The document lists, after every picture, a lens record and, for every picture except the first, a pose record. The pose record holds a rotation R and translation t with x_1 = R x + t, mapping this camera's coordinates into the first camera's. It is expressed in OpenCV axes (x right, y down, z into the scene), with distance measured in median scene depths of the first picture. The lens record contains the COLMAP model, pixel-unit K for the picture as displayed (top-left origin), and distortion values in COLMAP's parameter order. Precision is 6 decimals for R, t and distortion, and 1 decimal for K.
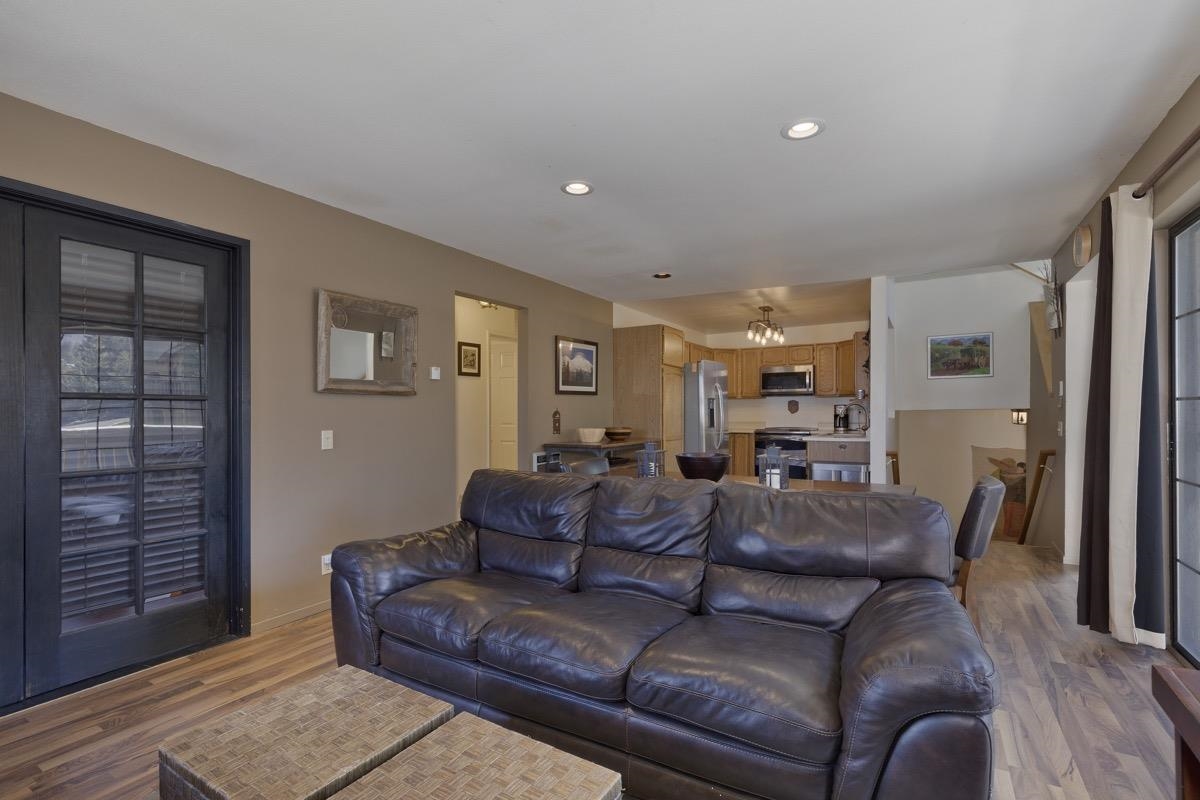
lens RADIAL K [[555.4, 0, 596.2], [0, 555.4, 416.9], [0, 0, 1]] dist [0.026793, 0.000131]
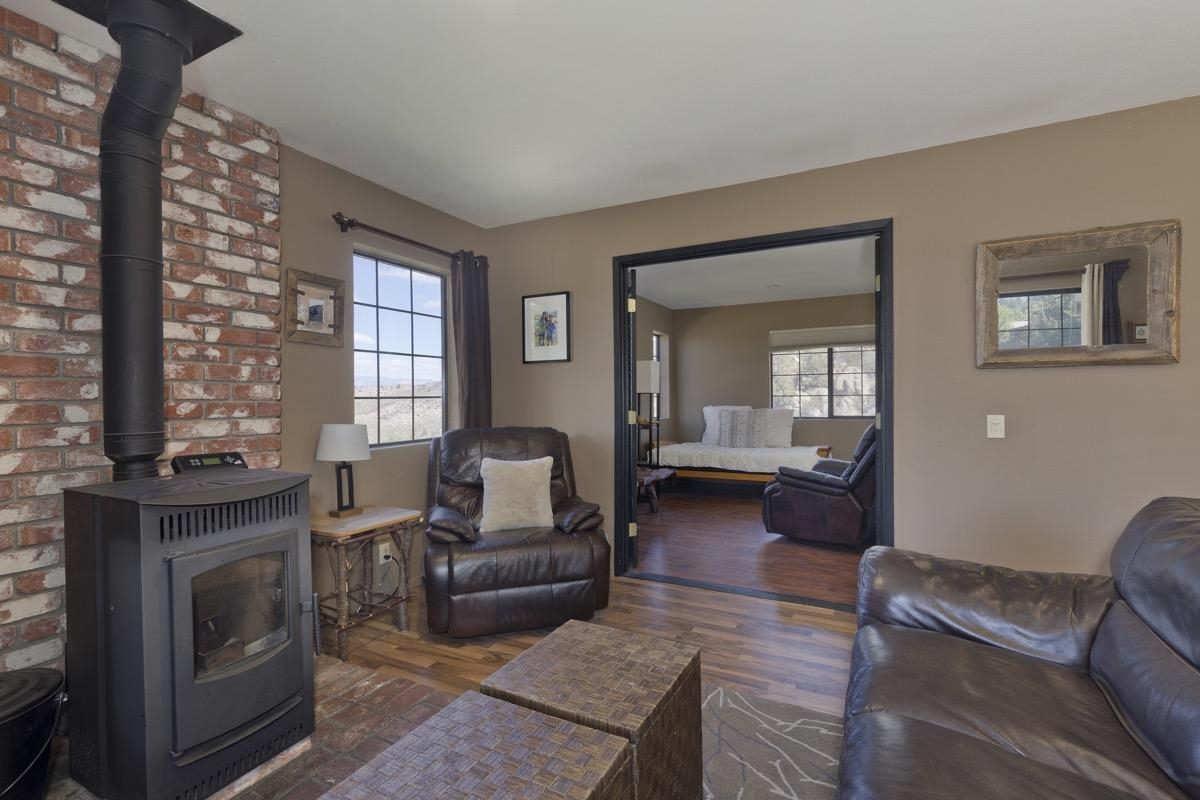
lens RADIAL K [[539.4, 0, 605.6], [0, 539.4, 397.9], [0, 0, 1]] dist [0.007496, 0.000210]
pose [[0.077658, 0.007065, -0.996955, 0.278464], [0.004051, 0.999964, 0.007402, -0.009262], [0.996972, -0.004614, 0.077627, 0.412804]]
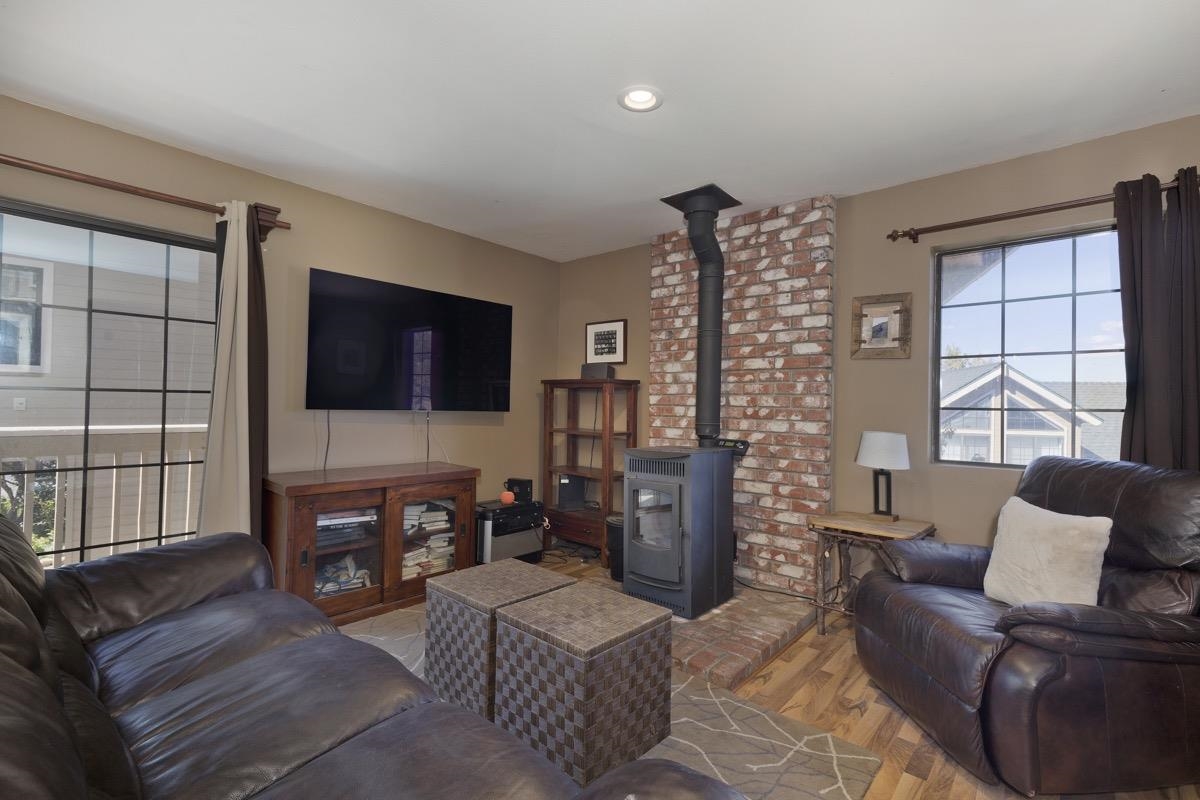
lens RADIAL K [[539.4, 0, 605.6], [0, 539.4, 397.9], [0, 0, 1]] dist [0.007496, 0.000210]
pose [[-0.984940, -0.007789, 0.172721, -0.335672], [-0.009966, 0.999881, -0.011743, -0.005570], [-0.172609, -0.013288, -0.984901, 1.061353]]
